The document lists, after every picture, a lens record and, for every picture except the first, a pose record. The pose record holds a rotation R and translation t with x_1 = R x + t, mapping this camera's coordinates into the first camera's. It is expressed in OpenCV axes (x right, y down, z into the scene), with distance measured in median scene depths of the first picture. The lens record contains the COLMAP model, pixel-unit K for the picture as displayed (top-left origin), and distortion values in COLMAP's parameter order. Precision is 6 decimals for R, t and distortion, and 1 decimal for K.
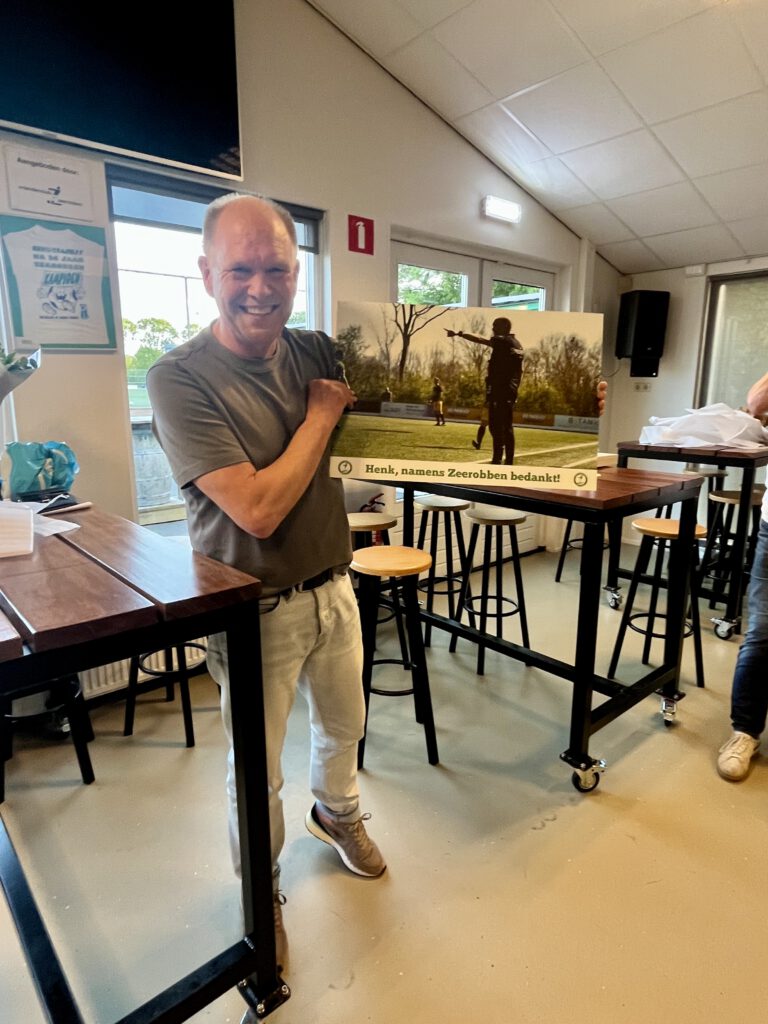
lens RADIAL K [[615.7, 0, 381.0], [0, 615.7, 516.7], [0, 0, 1]] dist [-0.002979, -0.002779]
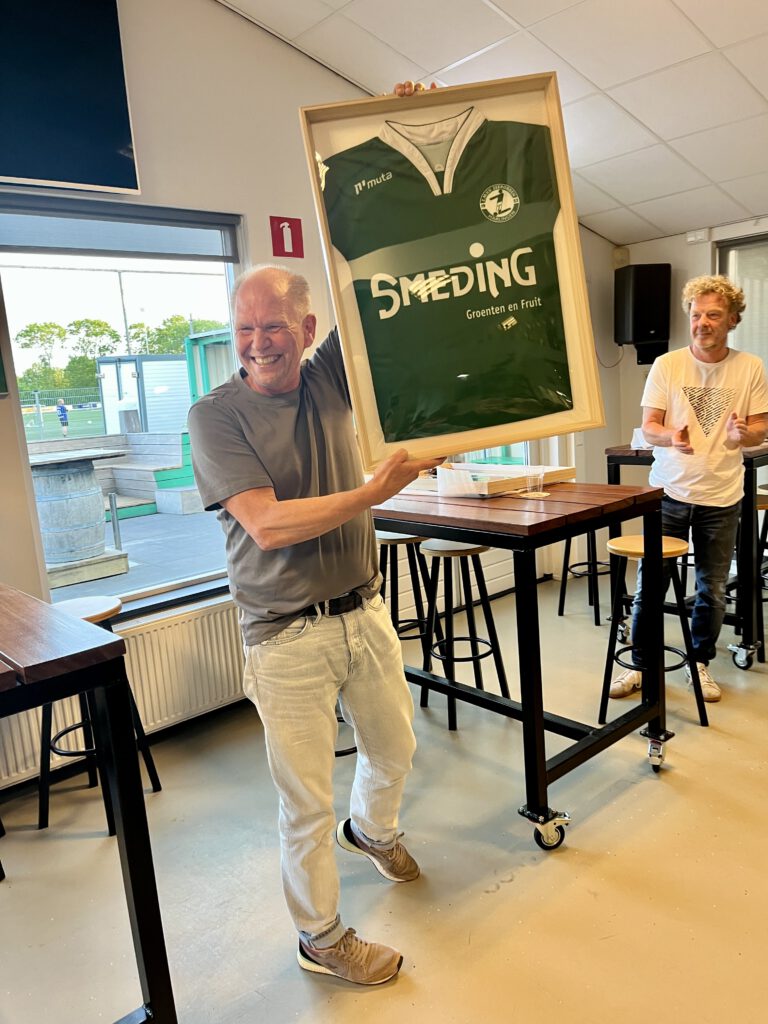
lens RADIAL K [[783.1, 0, 391.9], [0, 783.1, 515.3], [0, 0, 1]] dist [0.045243, -0.062002]
pose [[0.997225, -0.074445, 0.000095, 0.091129], [0.074385, 0.996360, -0.041636, -0.004421], [0.003005, 0.041527, 0.999133, -0.110359]]
